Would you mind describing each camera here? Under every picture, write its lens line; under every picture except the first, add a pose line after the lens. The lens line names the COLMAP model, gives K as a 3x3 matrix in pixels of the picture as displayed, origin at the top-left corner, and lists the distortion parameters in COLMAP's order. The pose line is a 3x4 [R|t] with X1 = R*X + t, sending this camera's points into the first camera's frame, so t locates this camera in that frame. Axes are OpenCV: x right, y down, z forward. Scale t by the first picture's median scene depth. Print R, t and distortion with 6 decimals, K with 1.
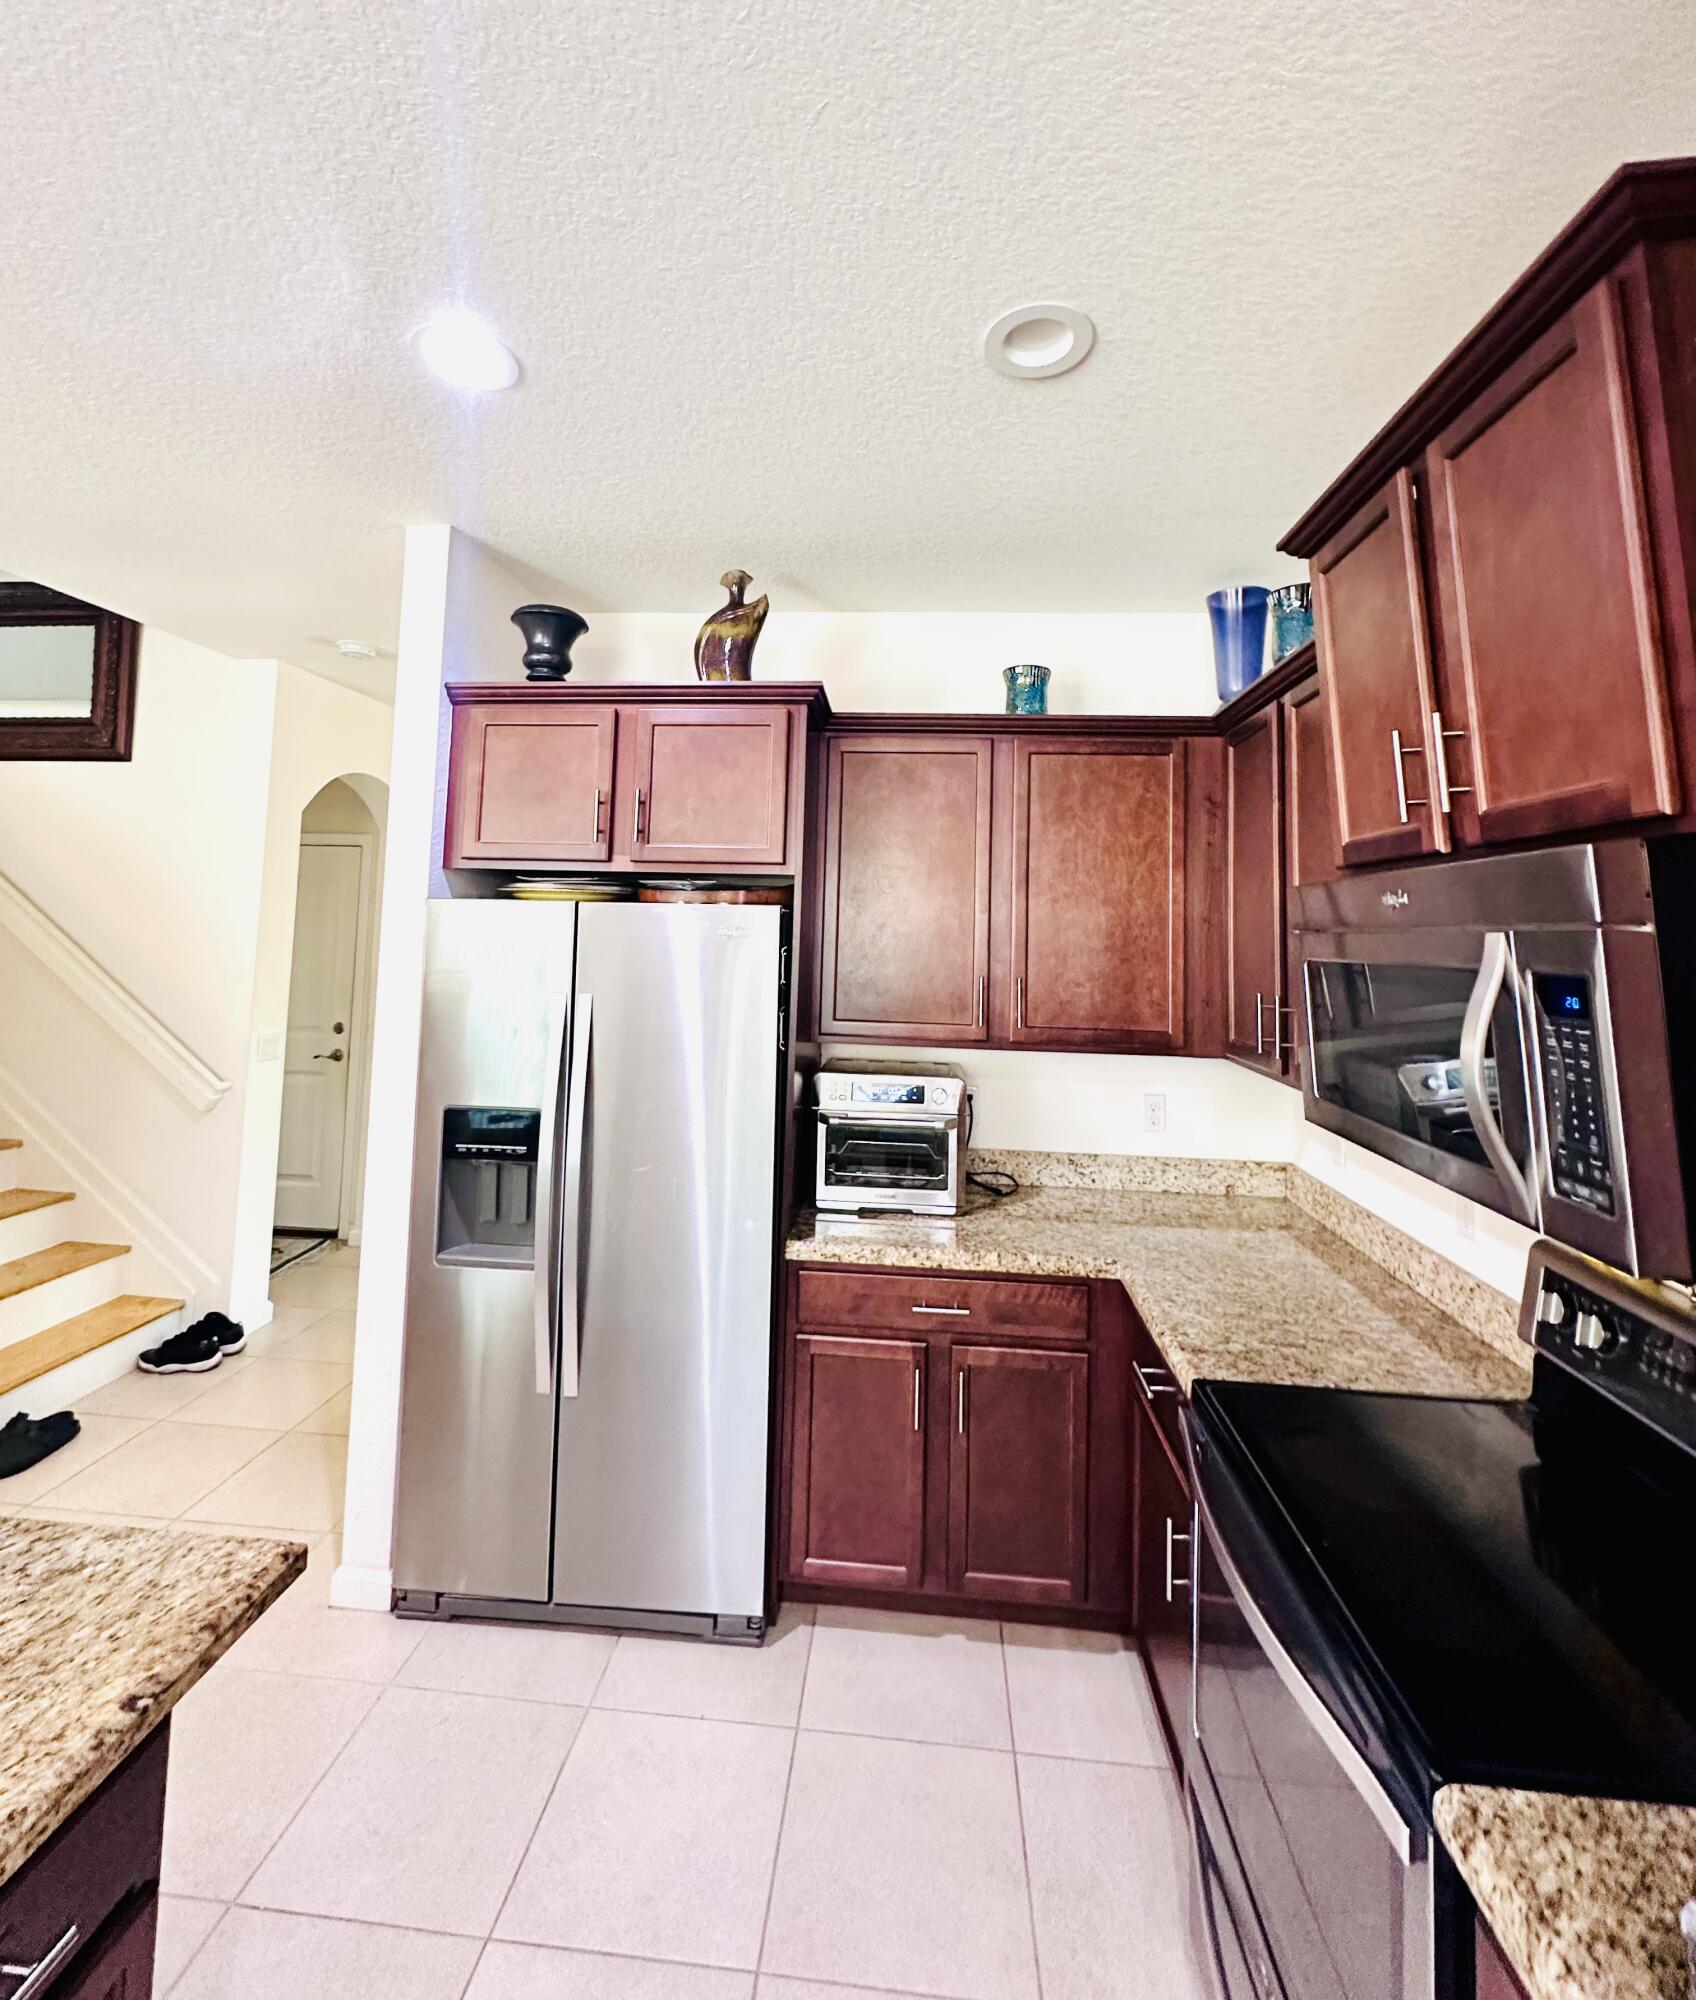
lens RADIAL K [[893.4, 0, 857.8], [0, 893.4, 868.8], [0, 0, 1]] dist [-0.003641, -0.000378]
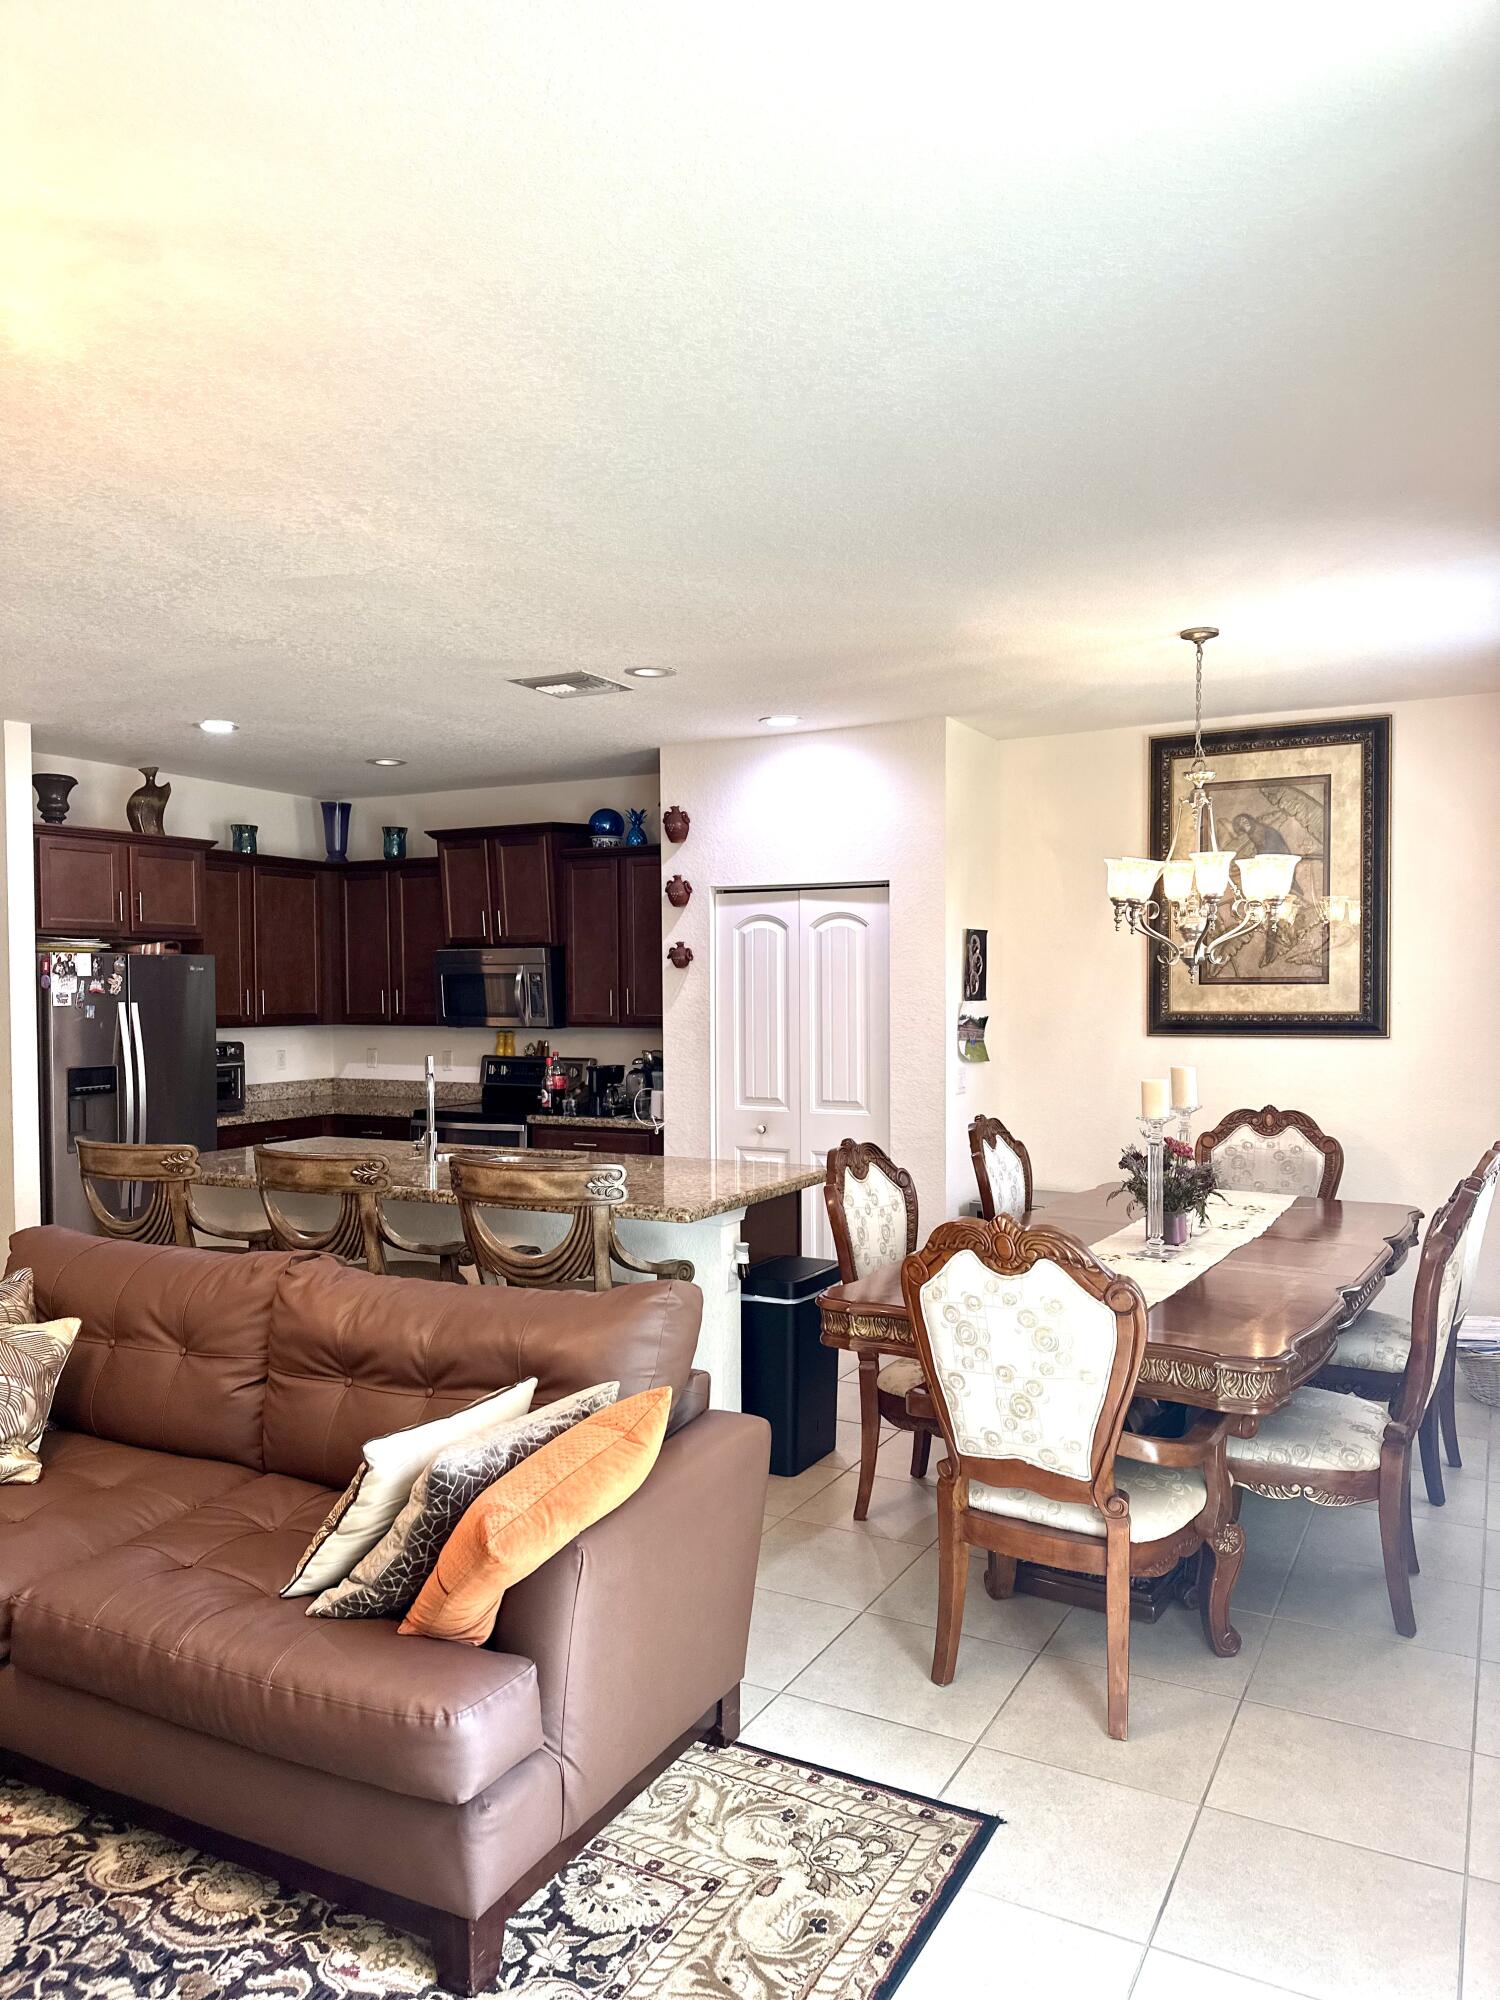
lens RADIAL K [[1413.7, 0, 751.9], [0, 1413.7, 998.1], [0, 0, 1]] dist [0.094847, -0.010914]
pose [[0.405335, -0.036737, 0.913430, -2.289877], [-0.054590, 0.996436, 0.064300, -0.124144], [-0.912537, -0.075927, 0.401885, -1.276079]]
